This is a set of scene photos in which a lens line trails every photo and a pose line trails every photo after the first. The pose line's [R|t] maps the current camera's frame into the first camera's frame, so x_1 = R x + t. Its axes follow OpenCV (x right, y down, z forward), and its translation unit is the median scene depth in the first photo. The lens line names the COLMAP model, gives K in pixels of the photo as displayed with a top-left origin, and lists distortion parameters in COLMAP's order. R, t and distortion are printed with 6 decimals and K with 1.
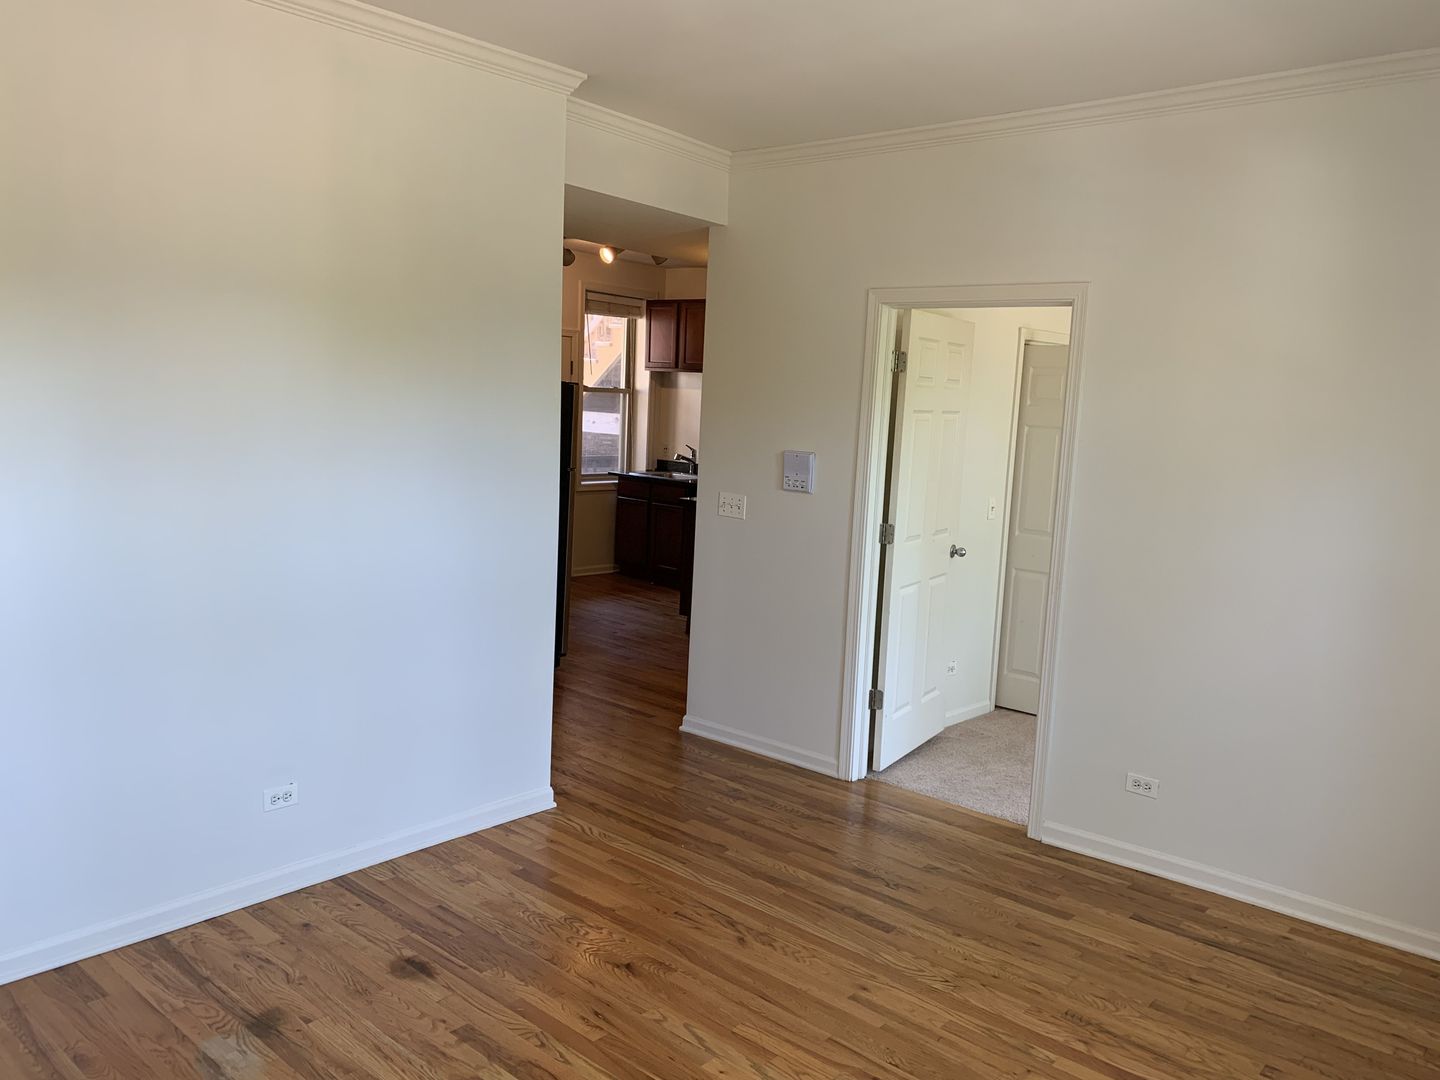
lens RADIAL K [[1102.6, 0, 720.0], [0, 1102.6, 540.0], [0, 0, 1]] dist [0.093121, -0.000212]
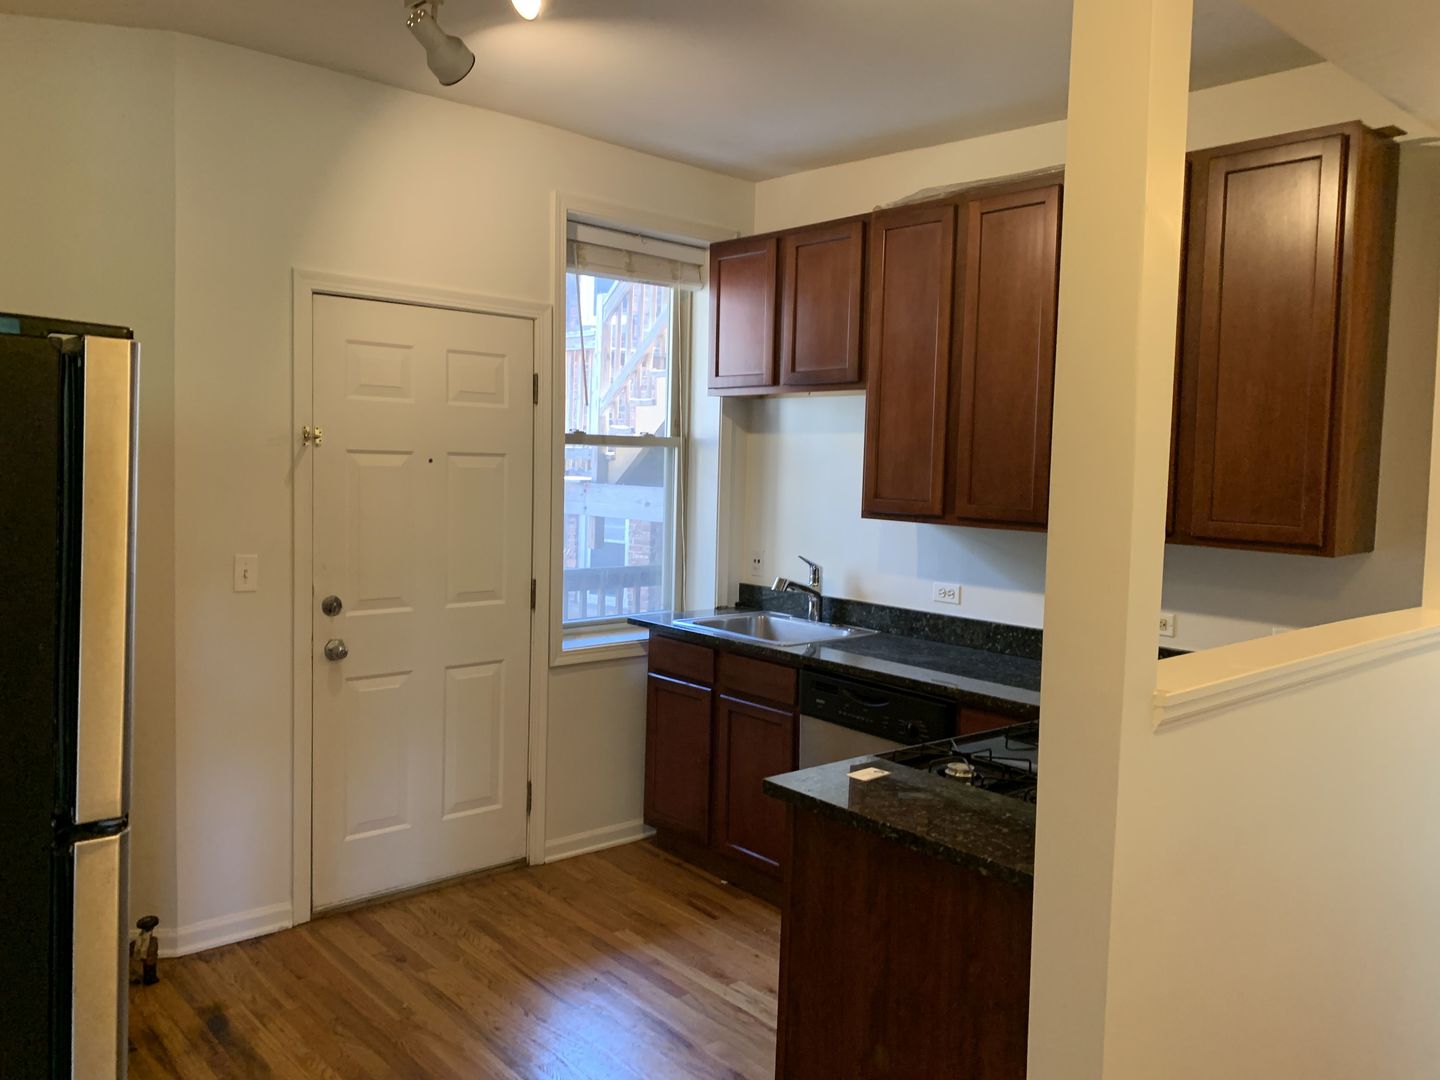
lens RADIAL K [[1102.6, 0, 720.0], [0, 1102.6, 540.0], [0, 0, 1]] dist [0.093121, -0.000212]
pose [[0.993298, -0.017108, -0.114307, -0.011336], [0.010228, 0.998116, -0.060504, -0.065021], [0.115126, 0.058930, 0.991601, 0.545949]]
